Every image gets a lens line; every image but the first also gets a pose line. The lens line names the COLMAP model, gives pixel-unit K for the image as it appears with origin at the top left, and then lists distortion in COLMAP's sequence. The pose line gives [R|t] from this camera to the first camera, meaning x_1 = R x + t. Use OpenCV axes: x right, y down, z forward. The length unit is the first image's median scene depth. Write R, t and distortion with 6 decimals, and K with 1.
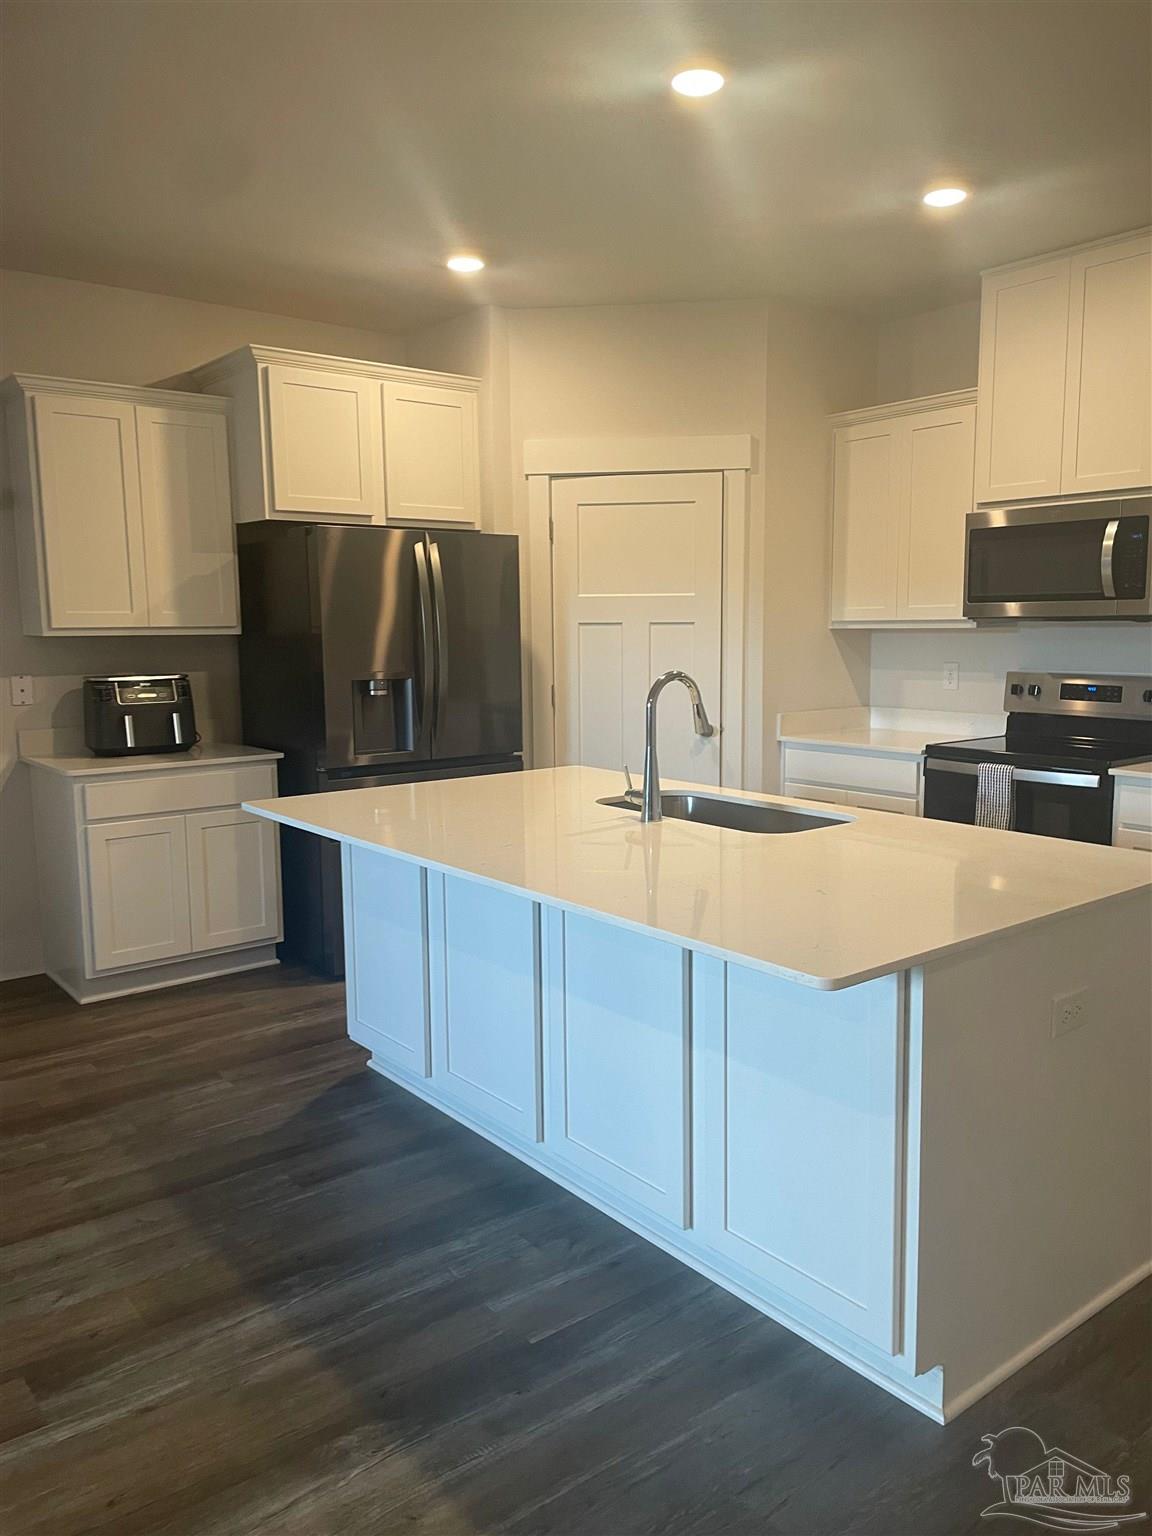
lens RADIAL K [[1165.3, 0, 577.8], [0, 1165.3, 762.5], [0, 0, 1]] dist [0.102349, -0.118546]
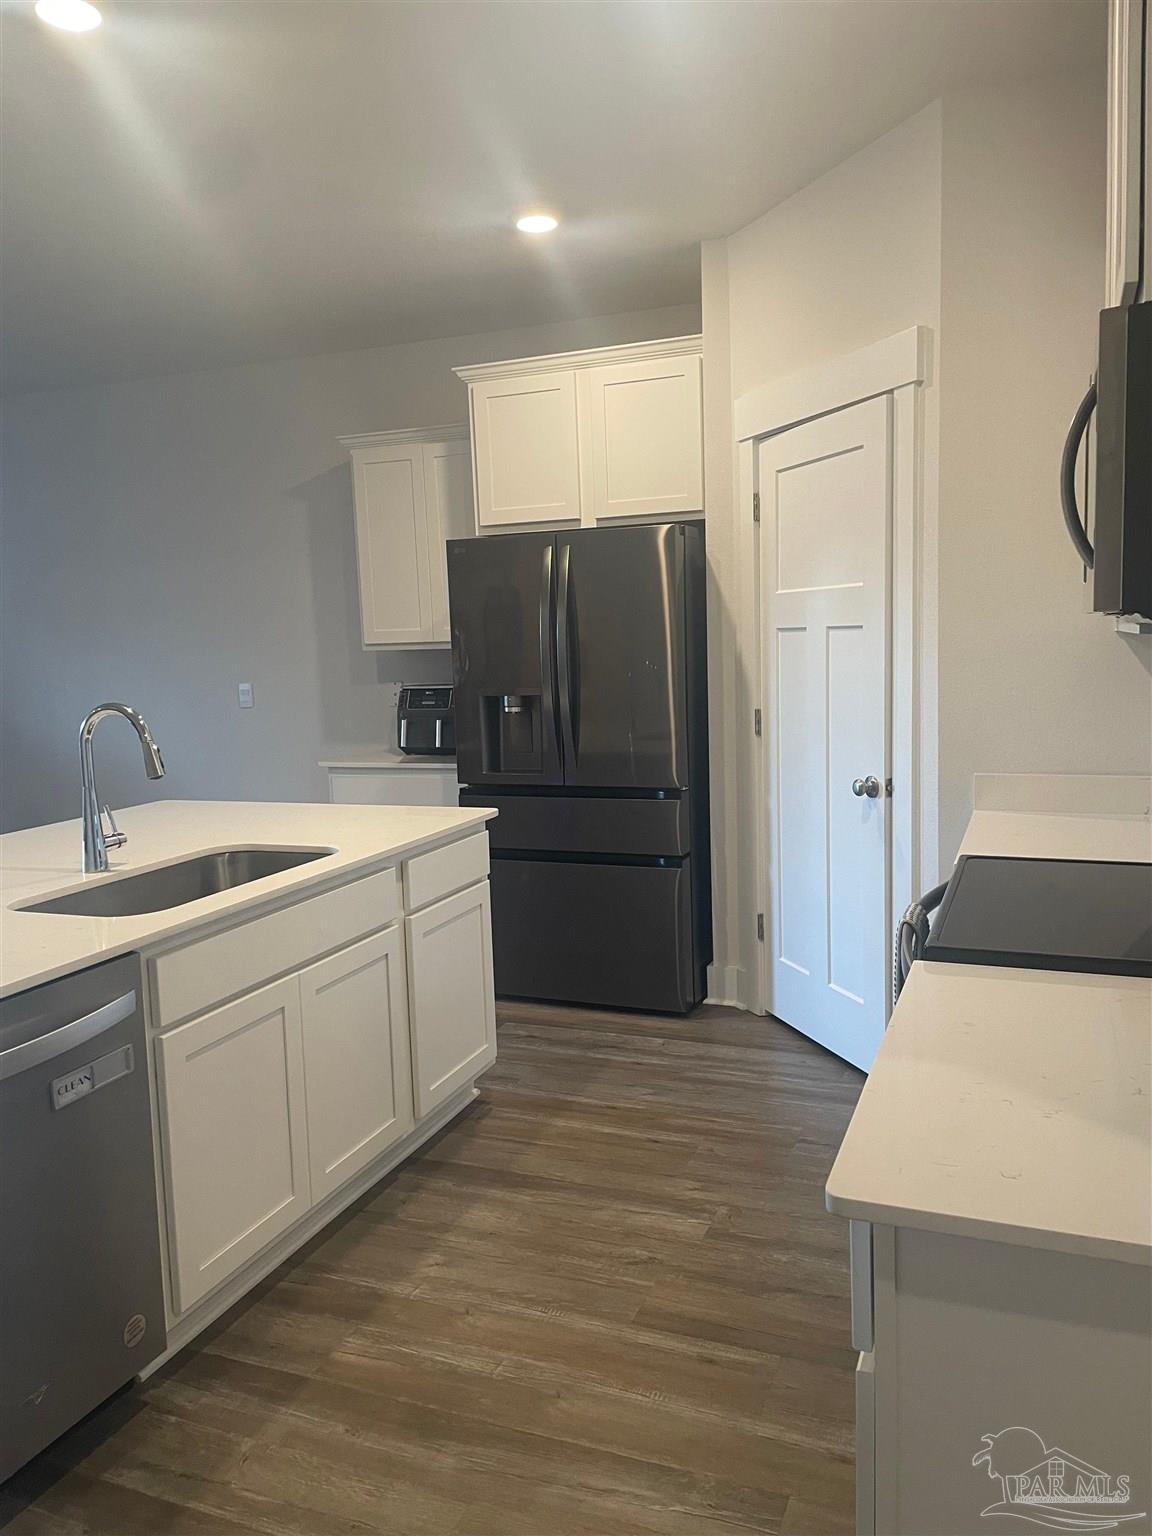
lens RADIAL K [[1165.3, 0, 684.3], [0, 1165.3, 786.1], [0, 0, 1]] dist [0.102349, -0.118546]
pose [[0.482766, 0.108700, -0.868977, 0.815673], [-0.069435, 0.993894, 0.085751, -0.098757], [0.872992, 0.018940, 0.487366, 0.726471]]
